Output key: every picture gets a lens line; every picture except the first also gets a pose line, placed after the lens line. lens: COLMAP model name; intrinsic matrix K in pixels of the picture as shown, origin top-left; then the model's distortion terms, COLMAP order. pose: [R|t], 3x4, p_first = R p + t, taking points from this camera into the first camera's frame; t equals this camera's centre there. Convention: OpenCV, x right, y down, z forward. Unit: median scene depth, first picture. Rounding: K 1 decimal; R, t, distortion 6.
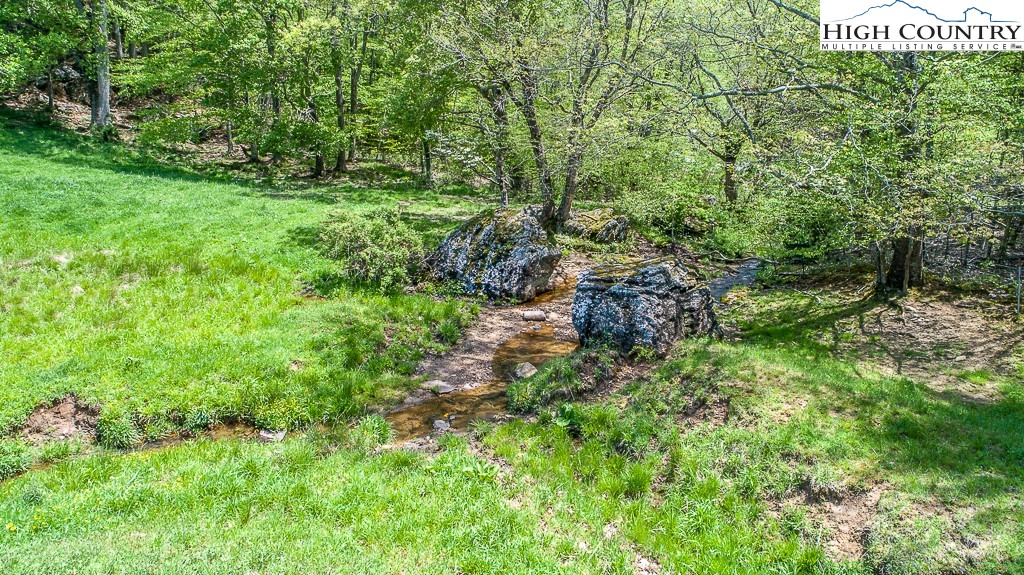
lens RADIAL K [[718.8, 0, 528.8], [0, 718.8, 210.1], [0, 0, 1]] dist [-0.011474, 0.009842]
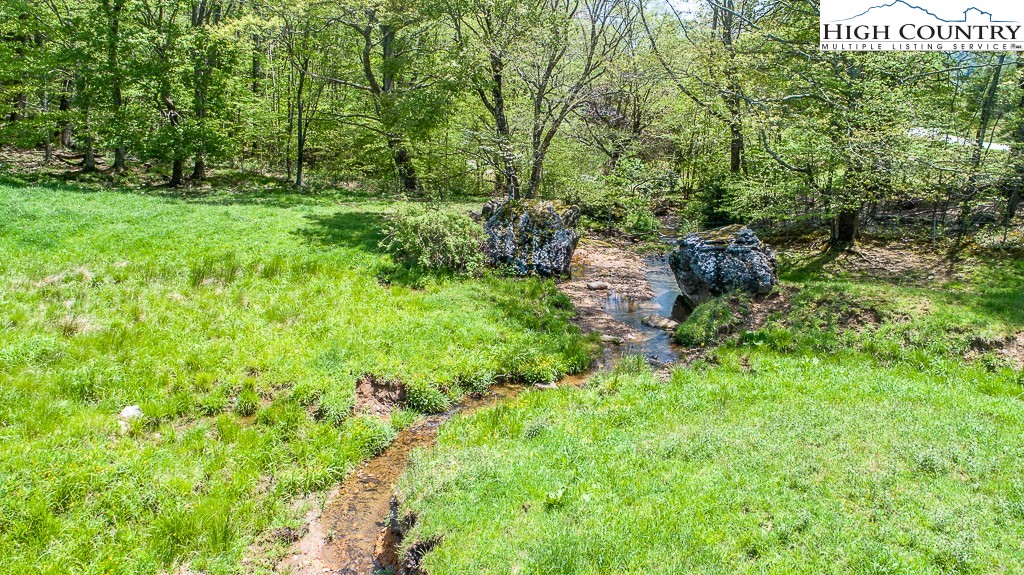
lens RADIAL K [[718.8, 0, 534.5], [0, 718.8, 201.3], [0, 0, 1]] dist [-0.011474, 0.009842]
pose [[0.920617, -0.040145, 0.388397, -0.531548], [0.048820, 0.998729, -0.012489, 0.018228], [-0.387402, 0.030459, 0.921407, -0.048330]]
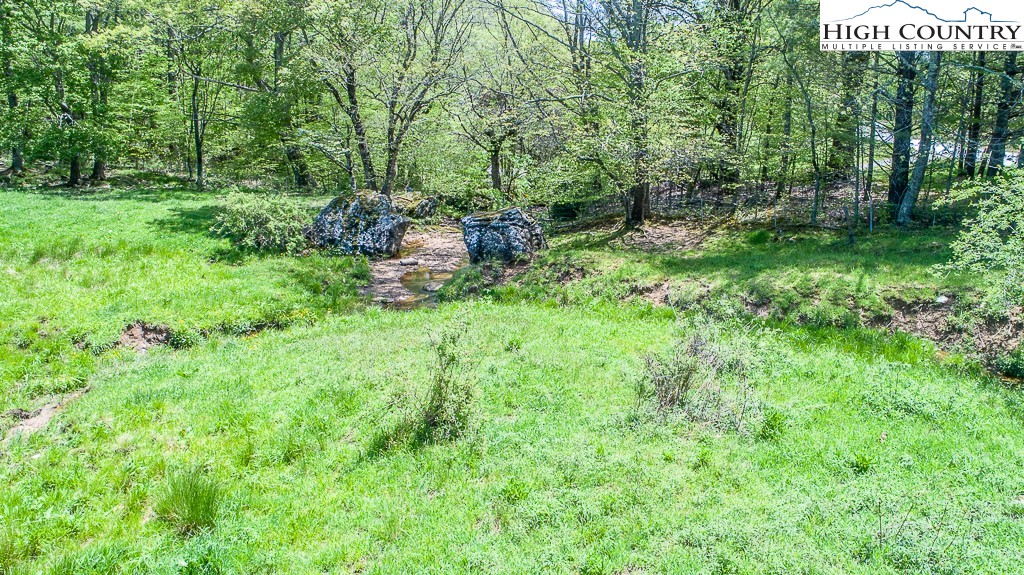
lens RADIAL K [[744.8, 0, 559.1], [0, 744.8, 217.4], [0, 0, 1]] dist [-0.007855, -0.000584]
pose [[0.897464, -0.064340, 0.436370, -0.344347], [0.066084, 0.997751, 0.011202, 0.064685], [-0.436110, 0.018784, 0.899697, -0.394363]]
